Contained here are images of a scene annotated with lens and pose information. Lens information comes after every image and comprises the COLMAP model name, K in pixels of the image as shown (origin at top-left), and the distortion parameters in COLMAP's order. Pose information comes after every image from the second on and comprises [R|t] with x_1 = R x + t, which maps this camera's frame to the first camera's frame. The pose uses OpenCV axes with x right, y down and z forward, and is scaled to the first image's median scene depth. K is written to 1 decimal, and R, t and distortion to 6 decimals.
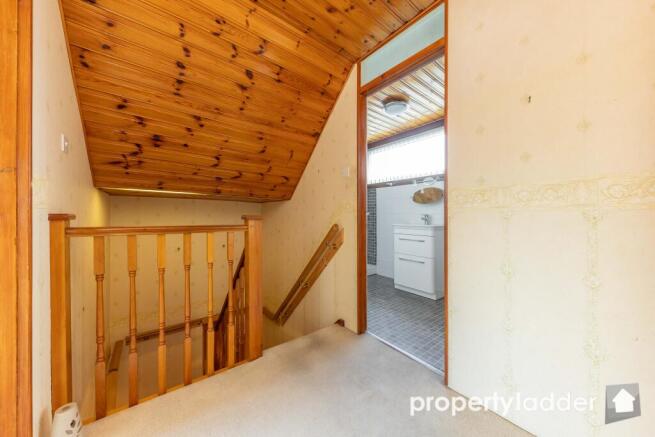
lens RADIAL K [[226.2, 0, 328.0], [0, 226.2, 216.4], [0, 0, 1]] dist [0.001755, -0.000208]
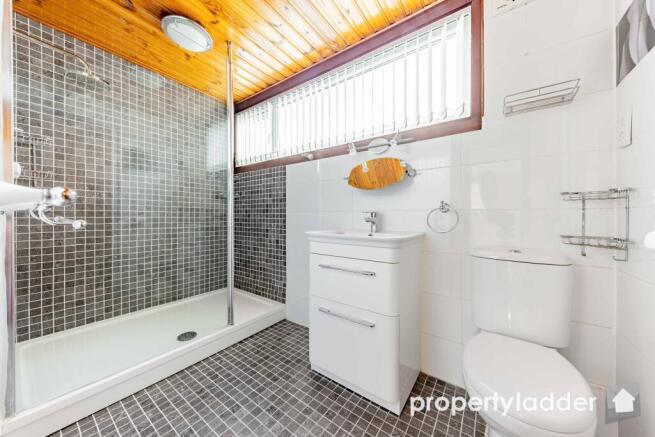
lens RADIAL K [[226.2, 0, 327.8], [0, 226.2, 218.5], [0, 0, 1]] dist [0.001755, -0.000208]
pose [[0.960882, 0.005120, 0.276910, 0.187895], [-0.006687, 0.999967, 0.004715, 0.004506], [-0.276877, -0.006383, 0.960884, 0.518727]]
